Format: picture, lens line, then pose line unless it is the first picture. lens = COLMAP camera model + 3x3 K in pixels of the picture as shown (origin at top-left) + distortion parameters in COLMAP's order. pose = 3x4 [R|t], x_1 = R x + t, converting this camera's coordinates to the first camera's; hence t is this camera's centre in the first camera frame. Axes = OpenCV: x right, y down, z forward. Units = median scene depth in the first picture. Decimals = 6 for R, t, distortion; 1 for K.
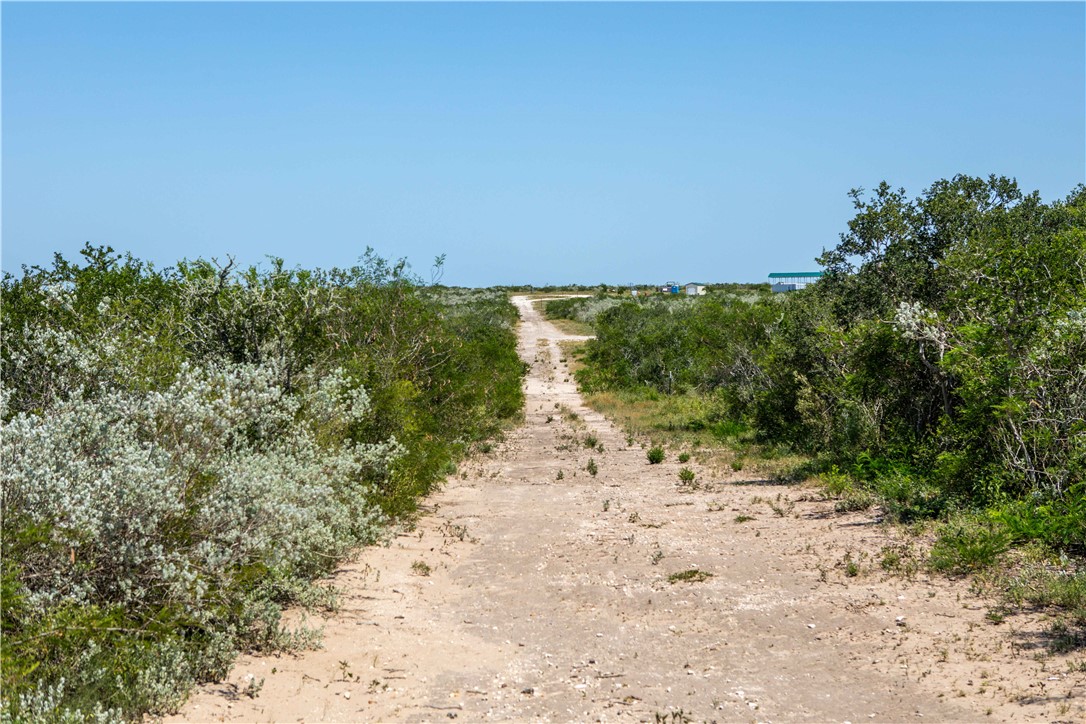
lens RADIAL K [[1568.4, 0, 550.1], [0, 1568.4, 361.8], [0, 0, 1]] dist [0.053756, 0.000000]
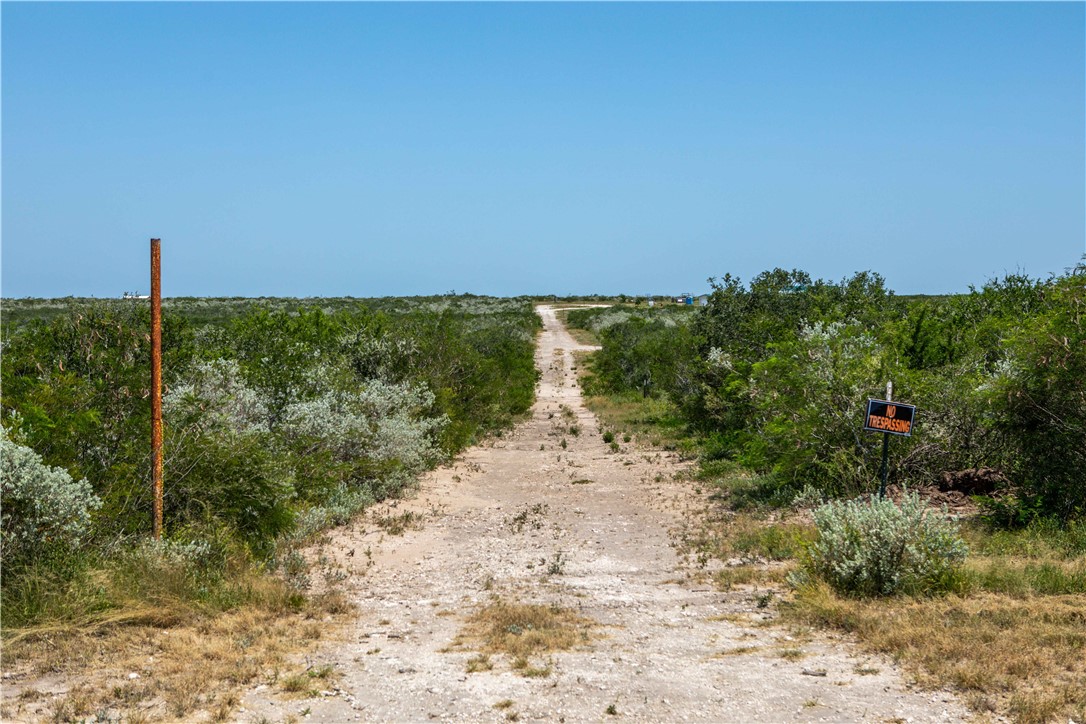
lens RADIAL K [[1570.8, 0, 539.0], [0, 1570.8, 362.0], [0, 0, 1]] dist [-0.016685, 0.000000]
pose [[0.999619, 0.010273, -0.025604, 0.016759], [-0.010322, 0.999945, -0.001794, -0.004314], [0.025585, 0.002058, 0.999671, -0.228866]]
